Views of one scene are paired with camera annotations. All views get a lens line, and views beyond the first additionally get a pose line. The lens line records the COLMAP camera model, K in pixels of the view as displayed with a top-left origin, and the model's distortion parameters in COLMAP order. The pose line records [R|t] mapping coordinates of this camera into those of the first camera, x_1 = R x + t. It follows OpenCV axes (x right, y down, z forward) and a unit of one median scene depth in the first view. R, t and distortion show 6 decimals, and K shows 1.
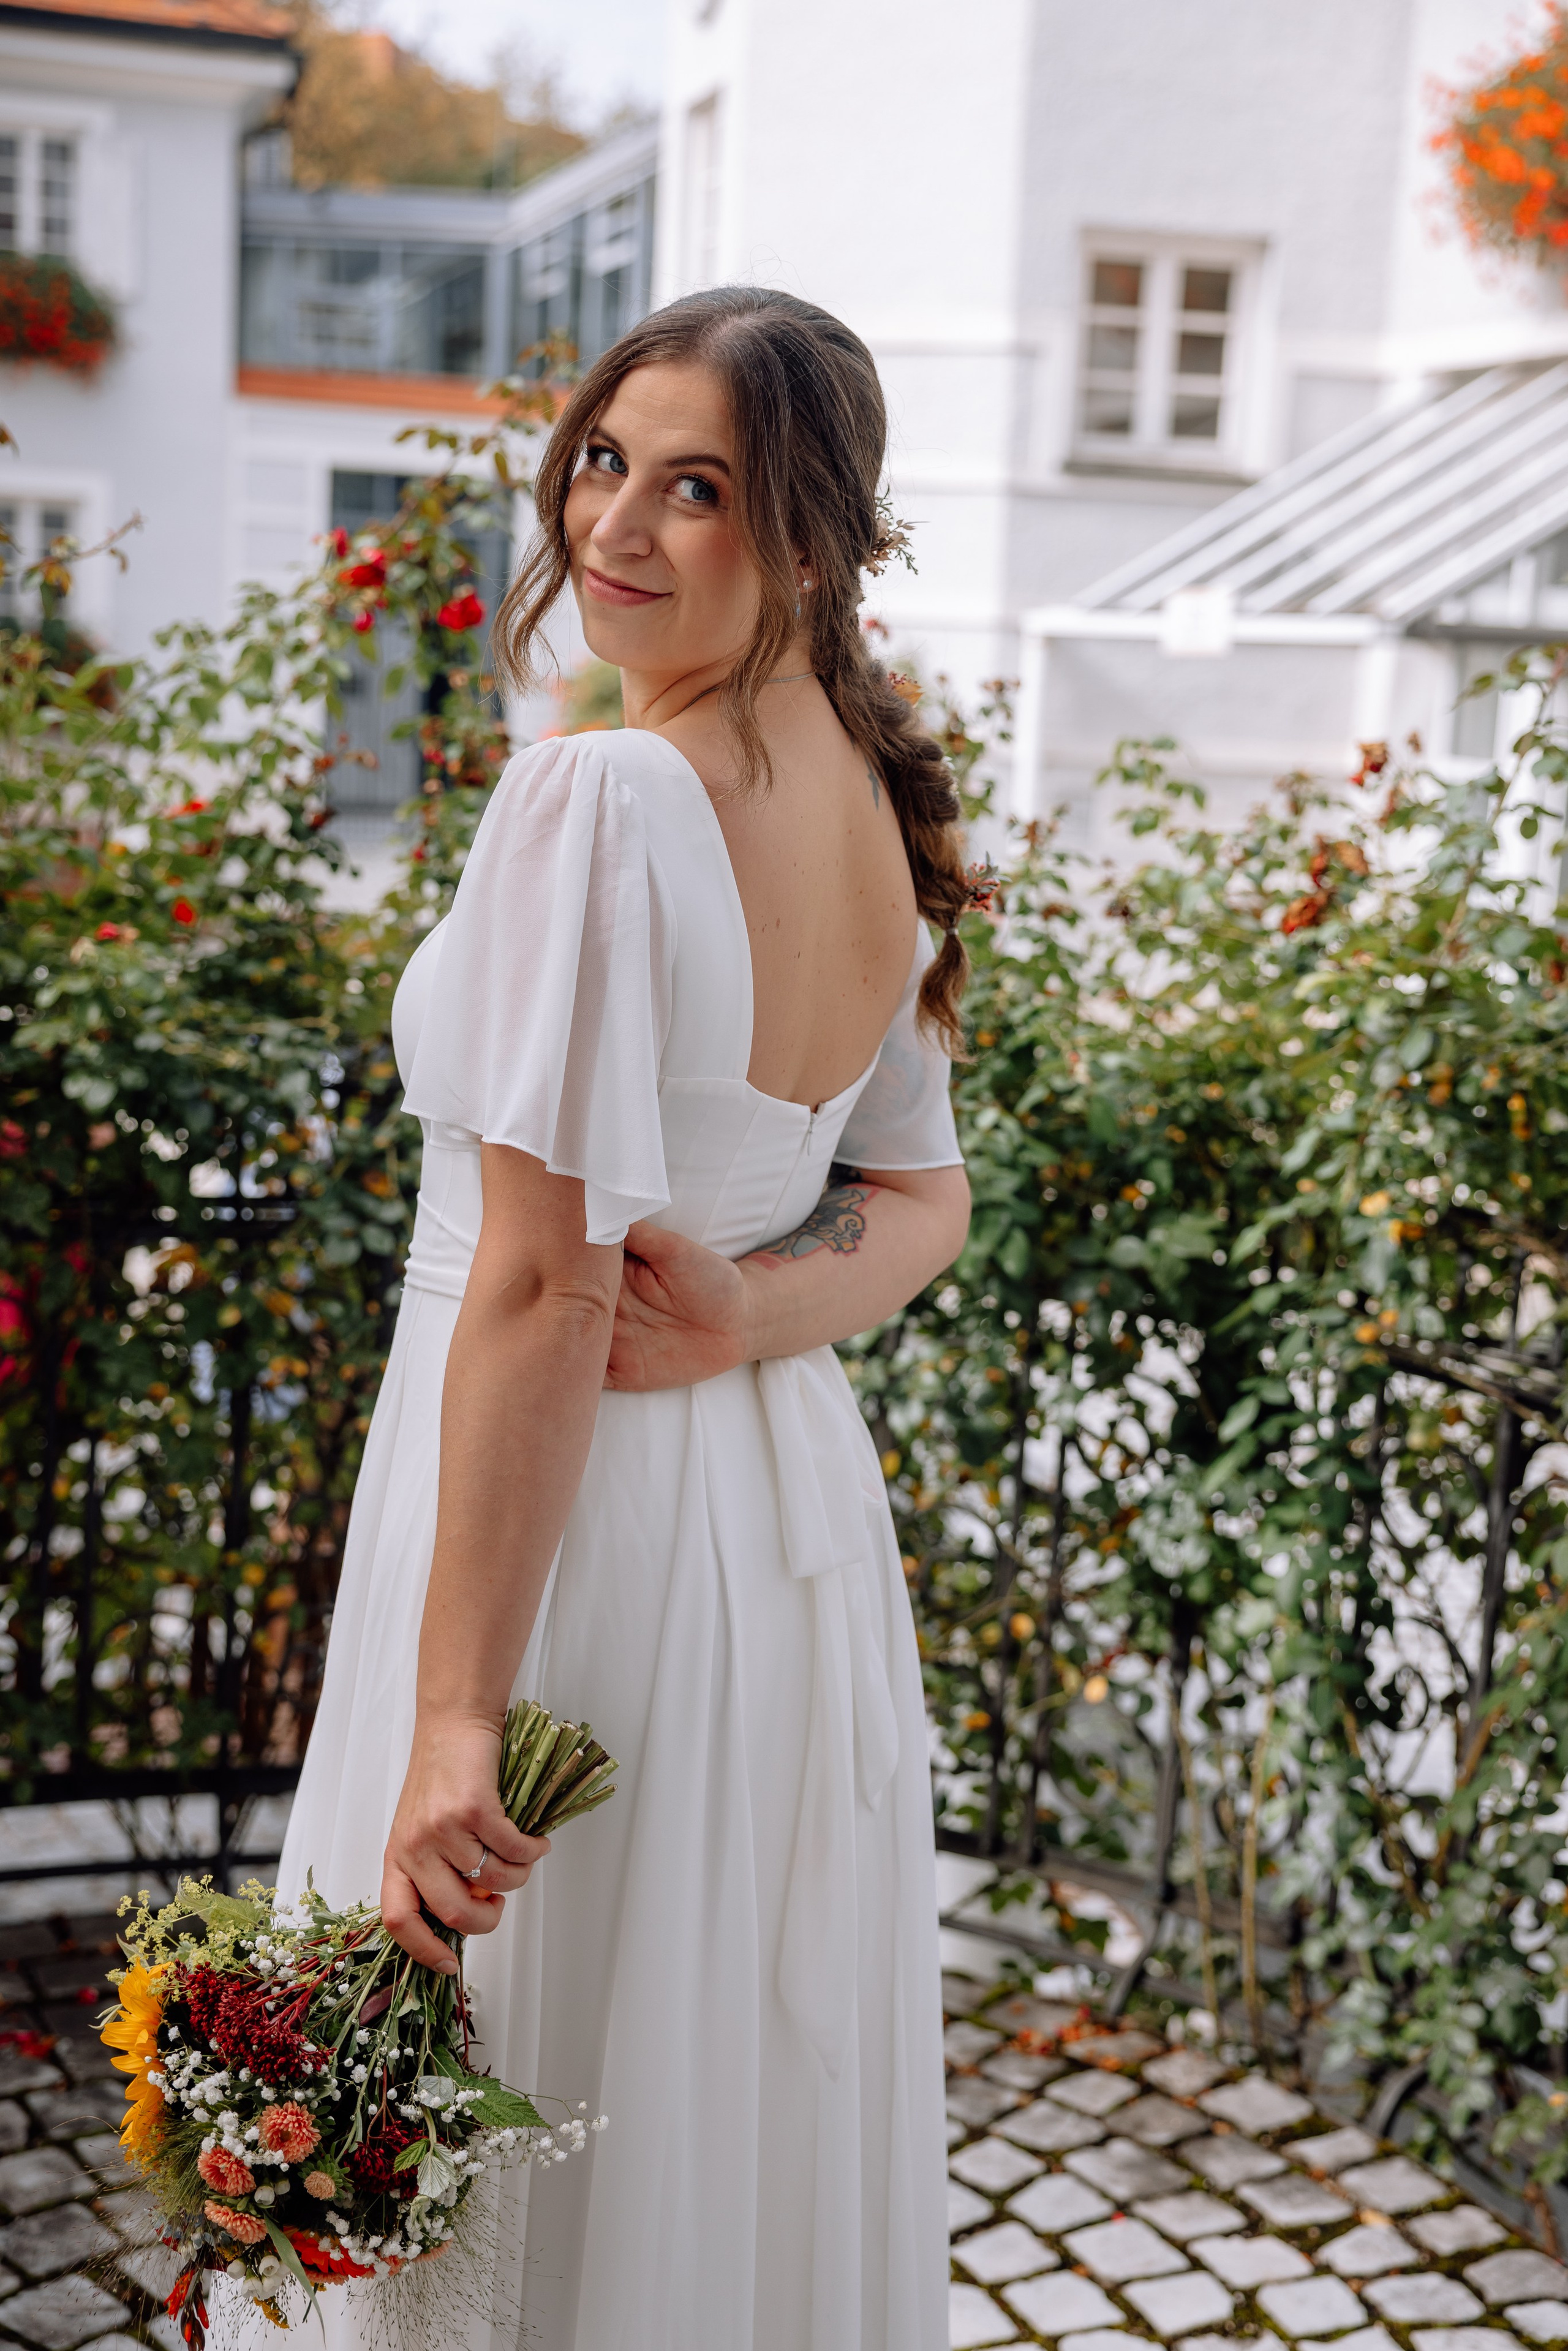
lens RADIAL K [[3332.0, 0, 784.0], [0, 3332.0, 1175.5], [0, 0, 1]] dist [0.127810, -0.029801]
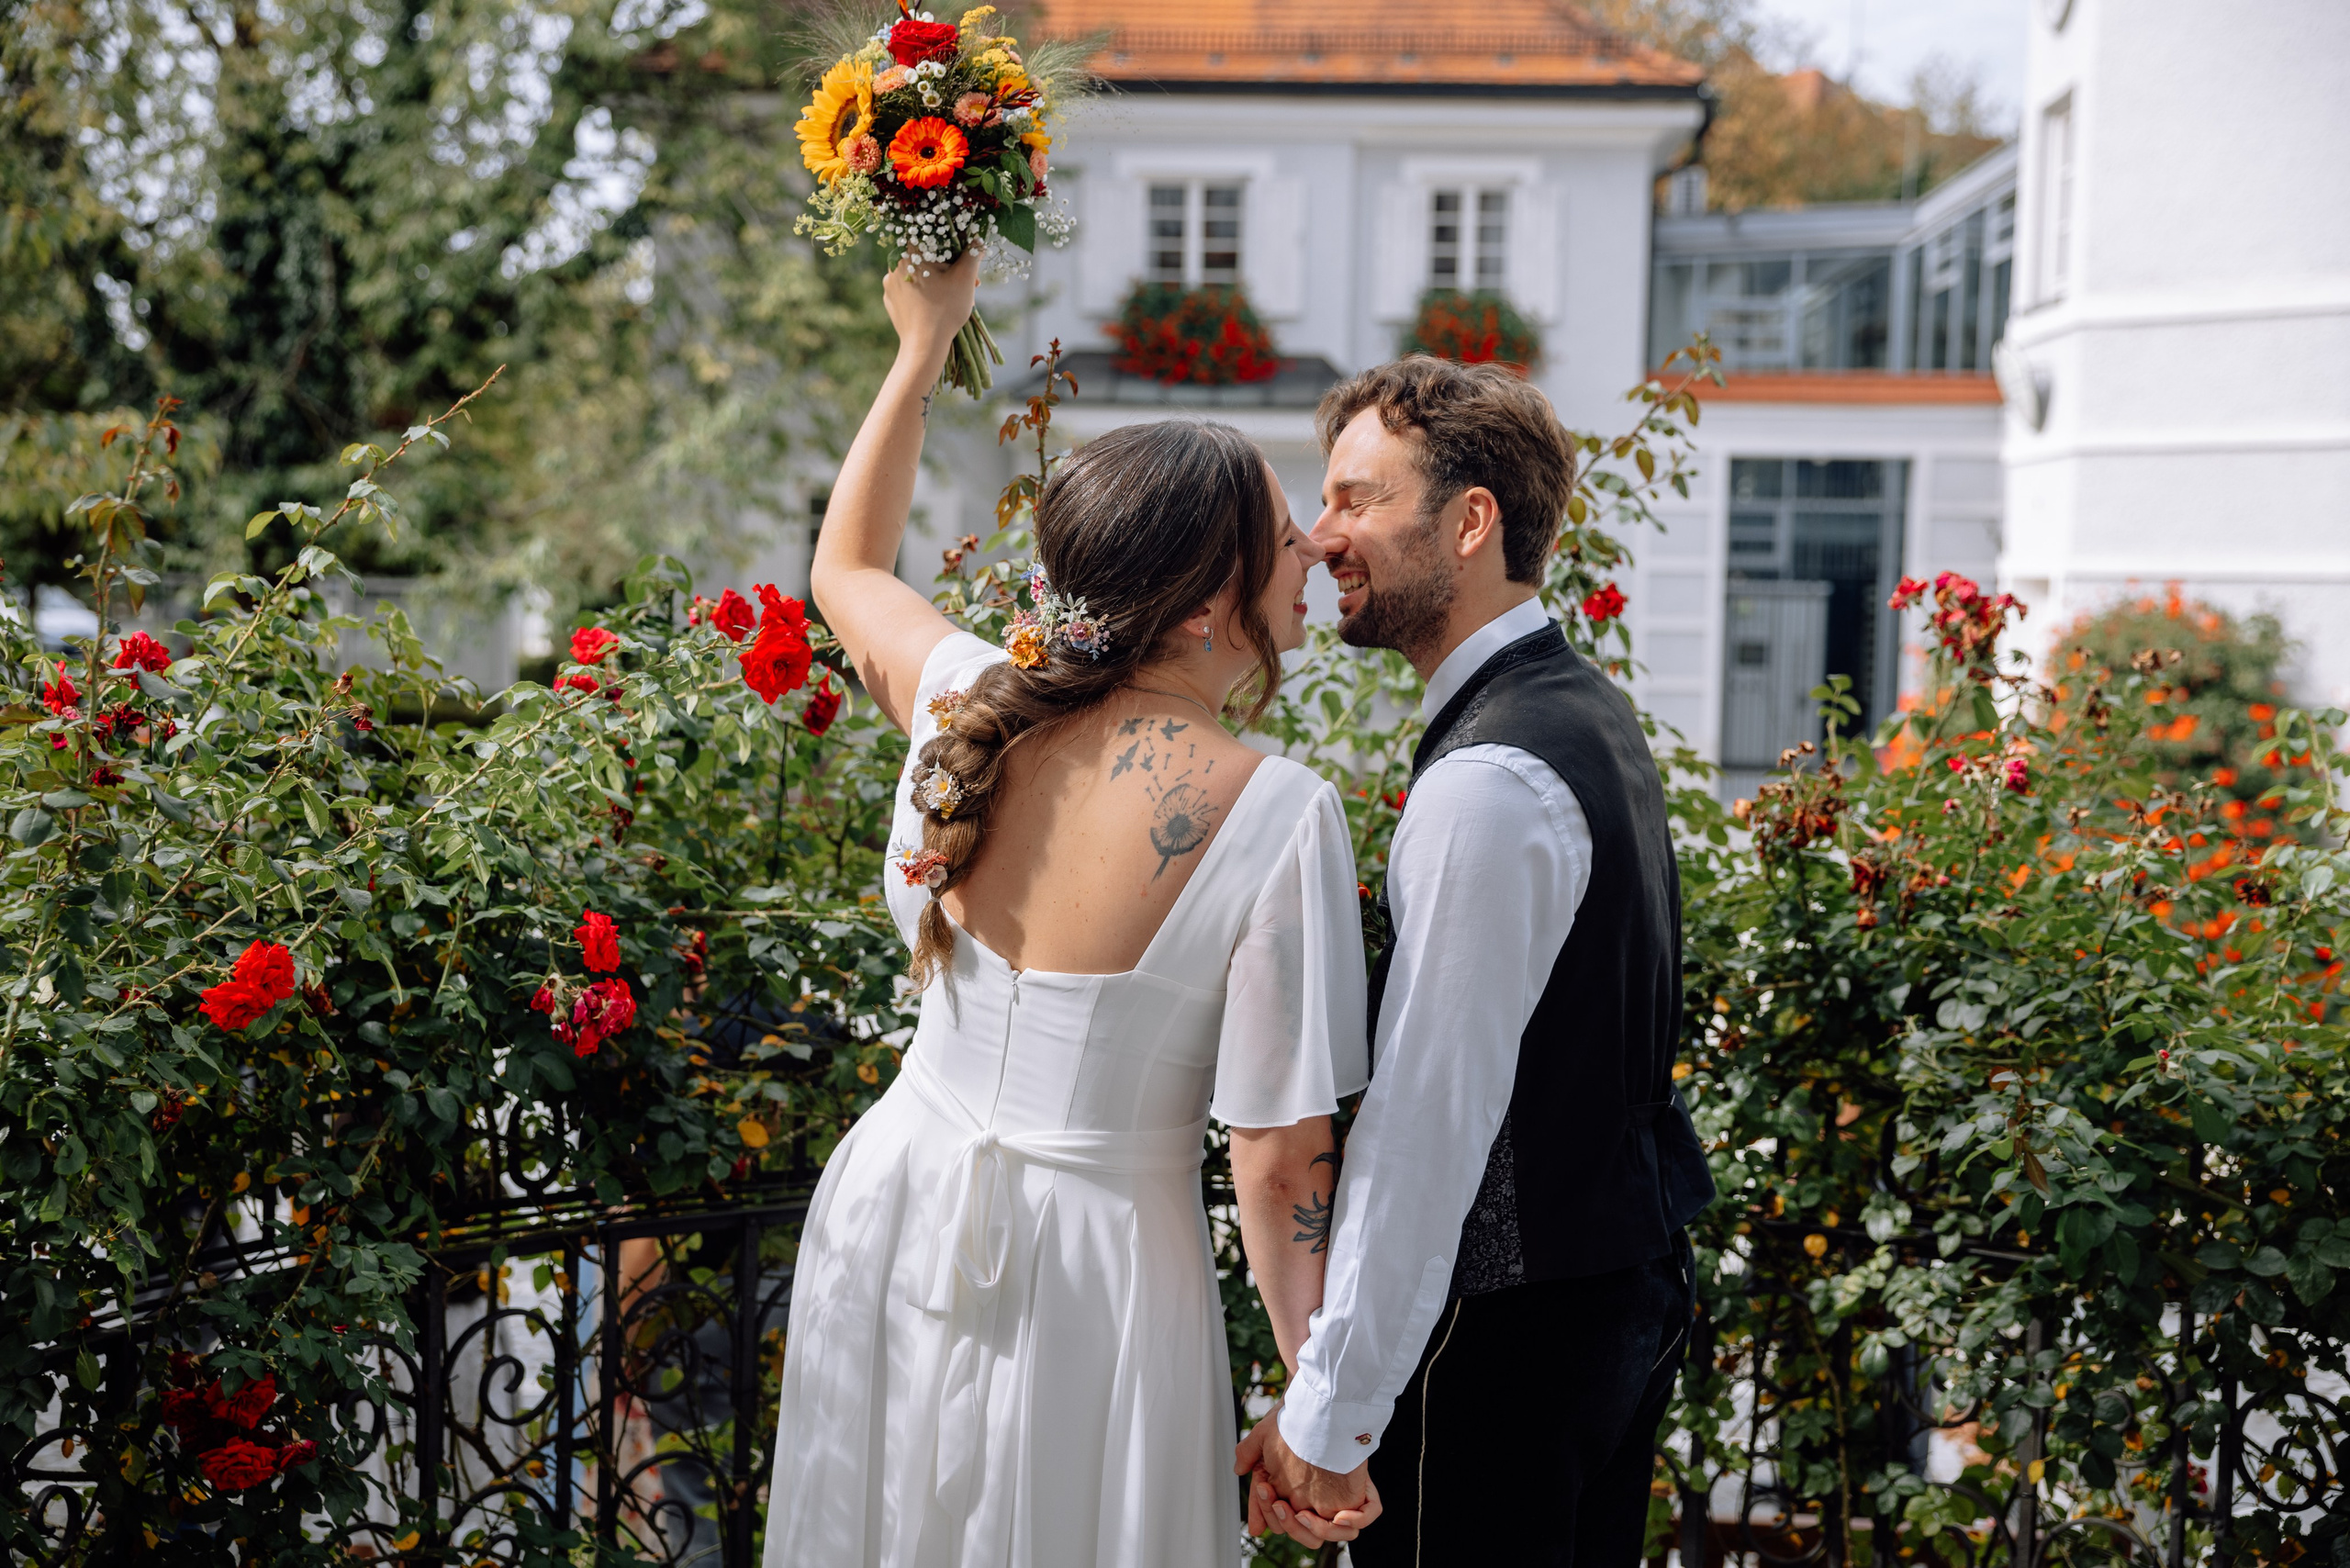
lens RADIAL K [[3063.8, 0, 1175.0], [0, 3063.8, 784.0], [0, 0, 1]] dist [0.124156, -0.019828]
pose [[0.945540, -0.013425, -0.325230, 0.098552], [-0.020107, 0.994832, -0.099524, -0.016390], [0.324885, 0.100644, 0.940383, 0.071834]]
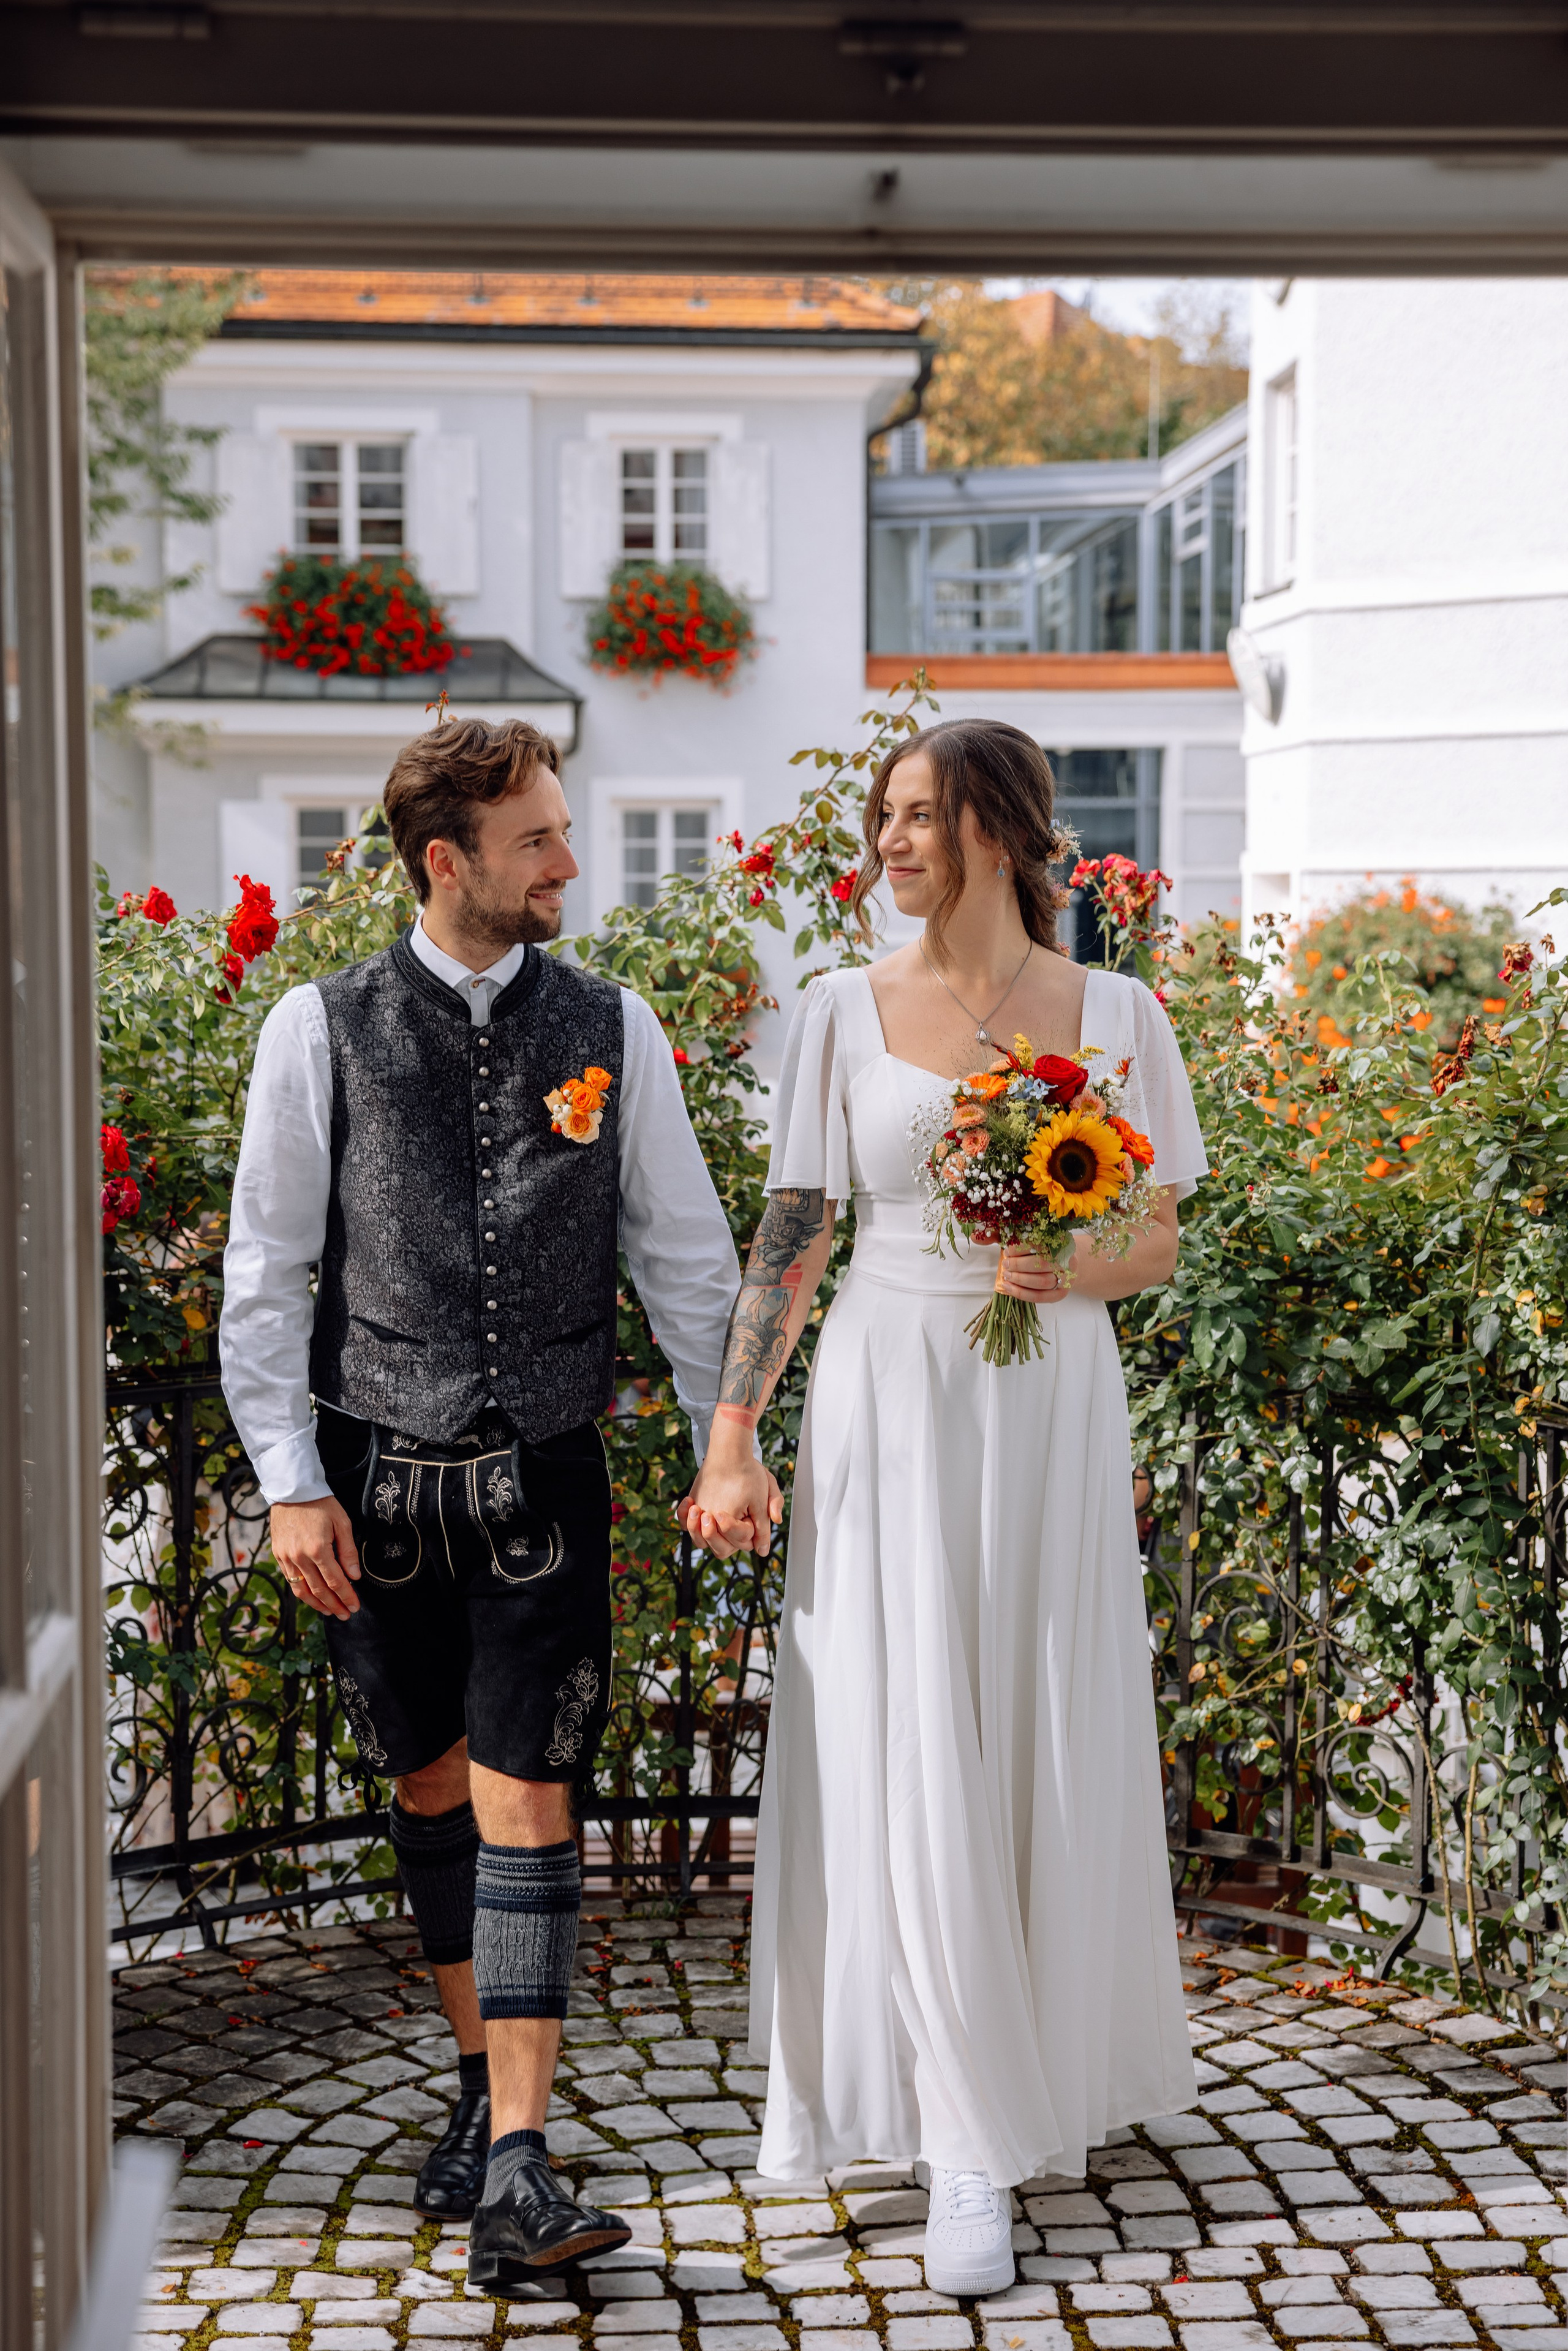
lens RADIAL K [[3848.8, 0, 784.0], [0, 3848.8, 1175.5], [0, 0, 1]] dist [0.208862, -0.051557]
pose [[0.978174, -0.042503, -0.203393, 0.197681], [0.023338, 0.995135, -0.095714, 0.093206], [0.206471, 0.088878, 0.974408, -0.490383]]
